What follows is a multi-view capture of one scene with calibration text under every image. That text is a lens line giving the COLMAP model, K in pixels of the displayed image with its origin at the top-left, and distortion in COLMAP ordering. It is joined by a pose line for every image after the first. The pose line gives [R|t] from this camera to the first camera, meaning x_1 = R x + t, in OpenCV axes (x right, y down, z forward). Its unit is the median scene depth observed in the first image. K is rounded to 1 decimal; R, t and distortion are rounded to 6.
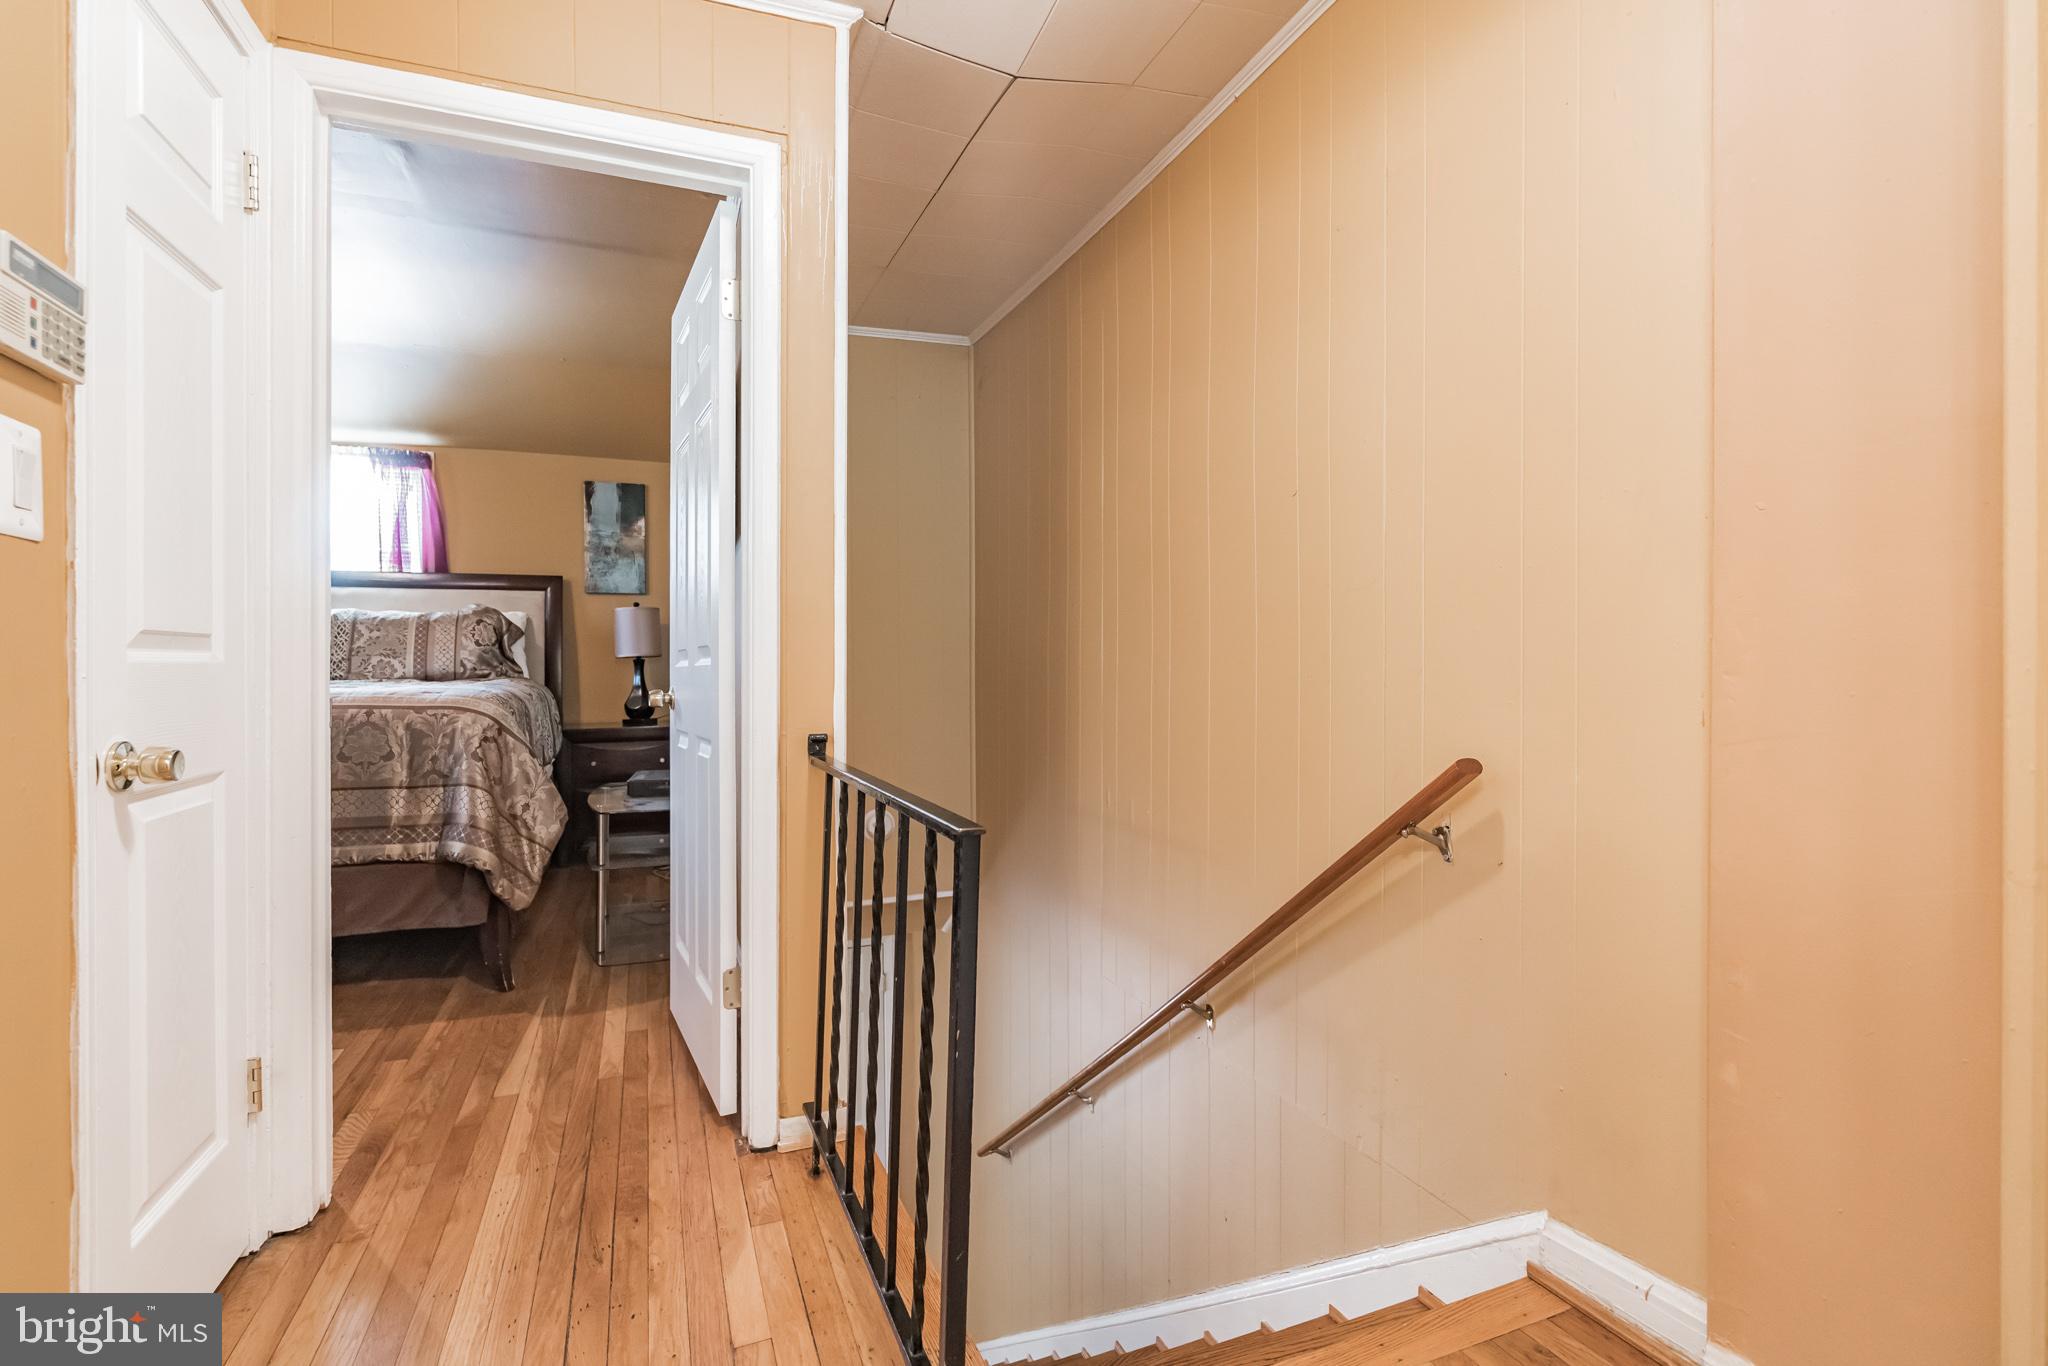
lens RADIAL K [[967.9, 0, 1024.0], [0, 967.9, 683.0], [0, 0, 1]] dist [0.003905, 0.001311]
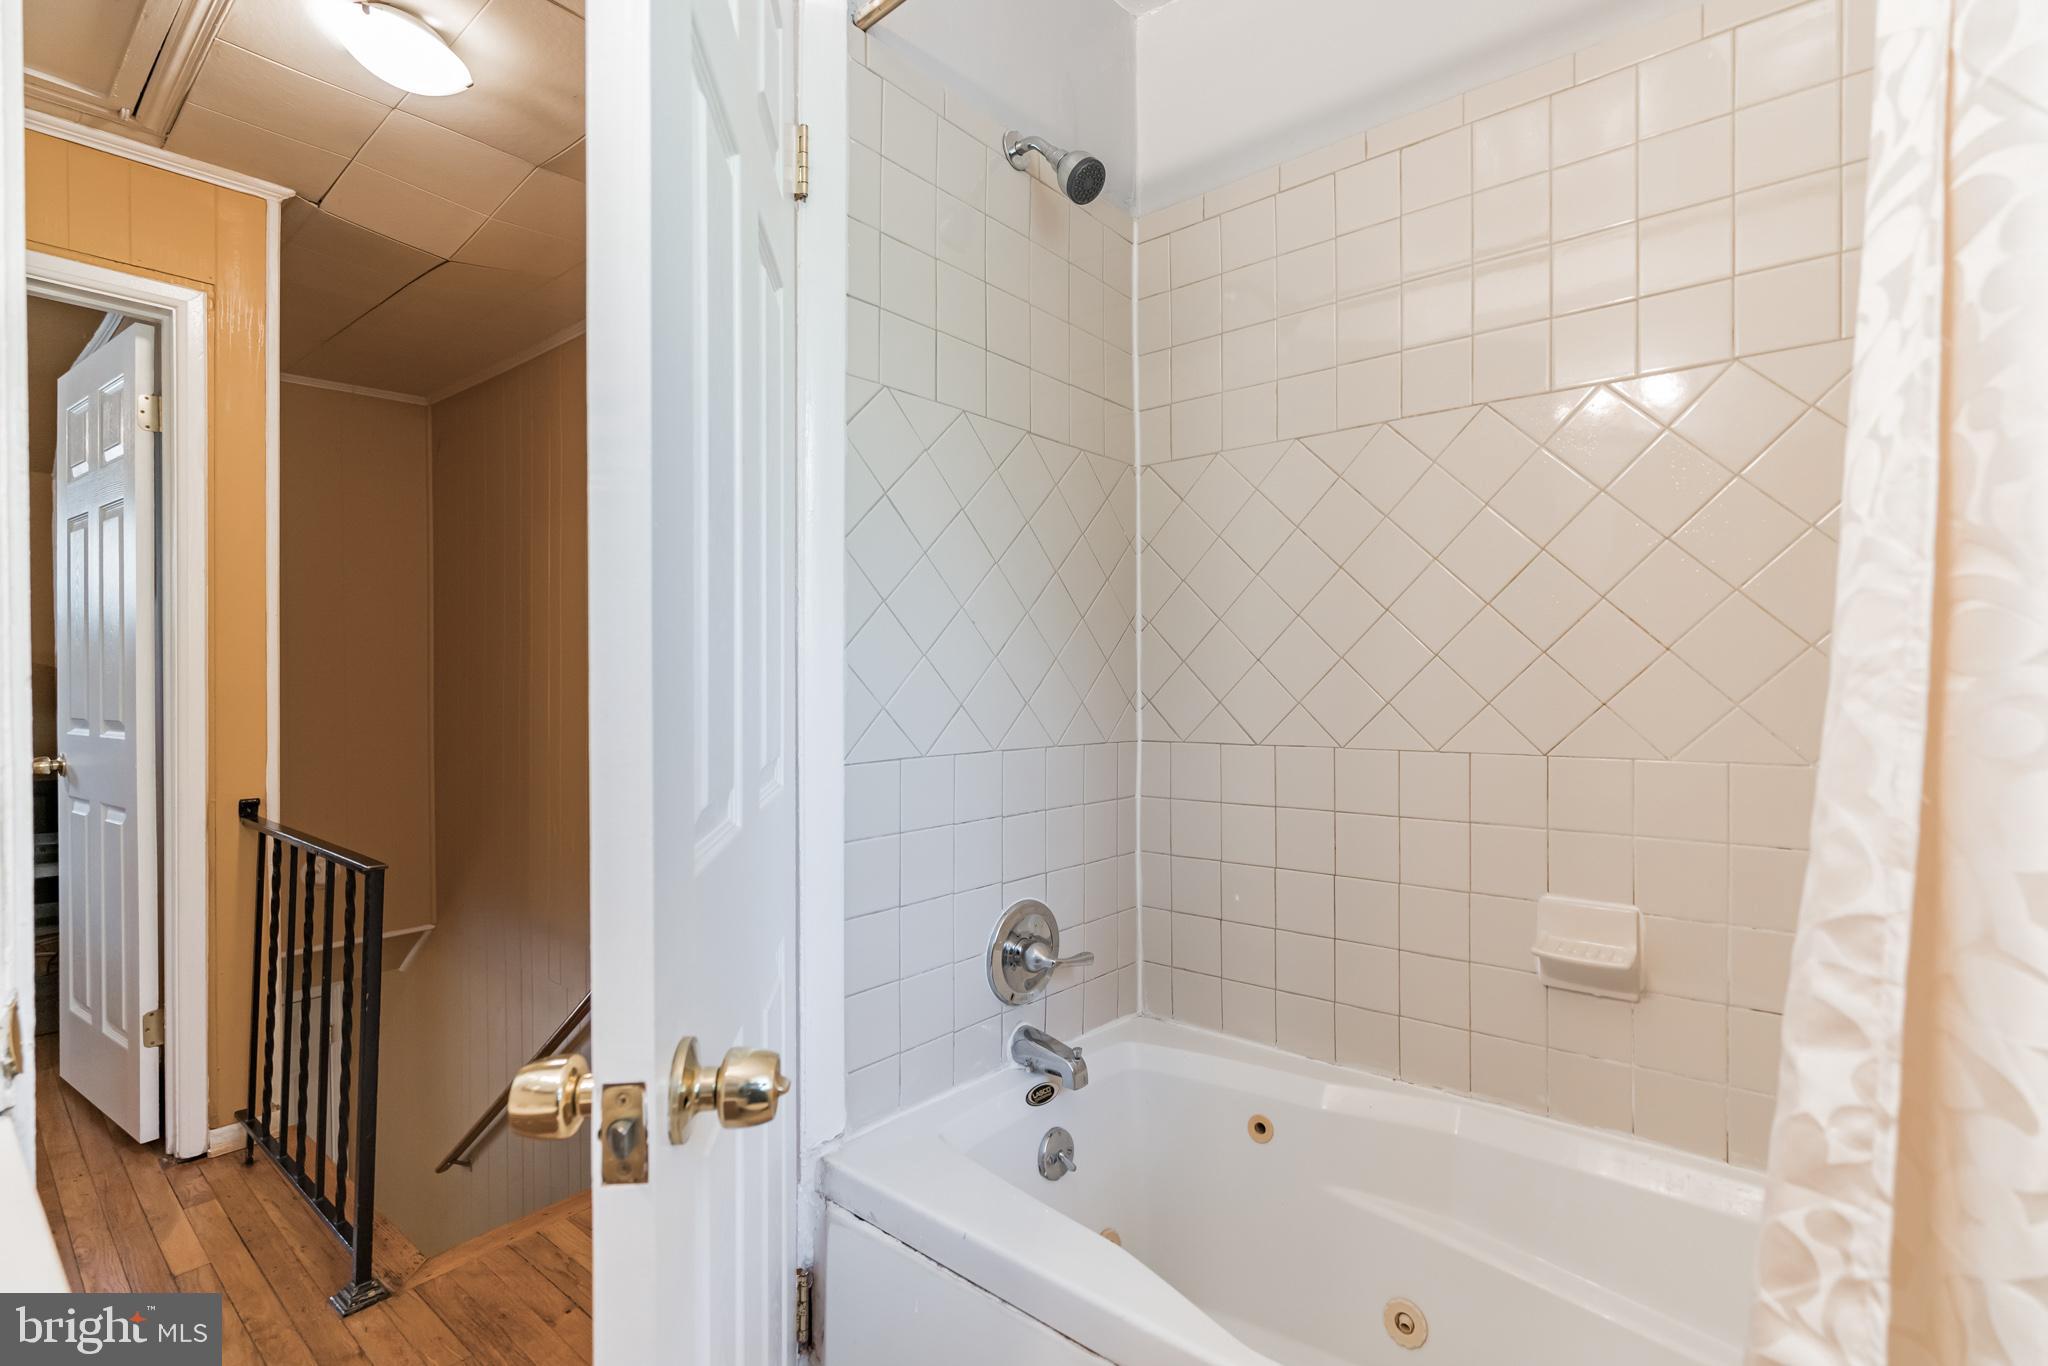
lens RADIAL K [[940.7, 0, 1024.0], [0, 940.7, 683.0], [0, 0, 1]] dist [0.000783, -0.000355]
pose [[0.884133, -0.006106, 0.467195, 0.090585], [0.012783, 0.999856, -0.011124, -0.065975], [-0.467060, 0.015808, 0.884084, -0.476664]]
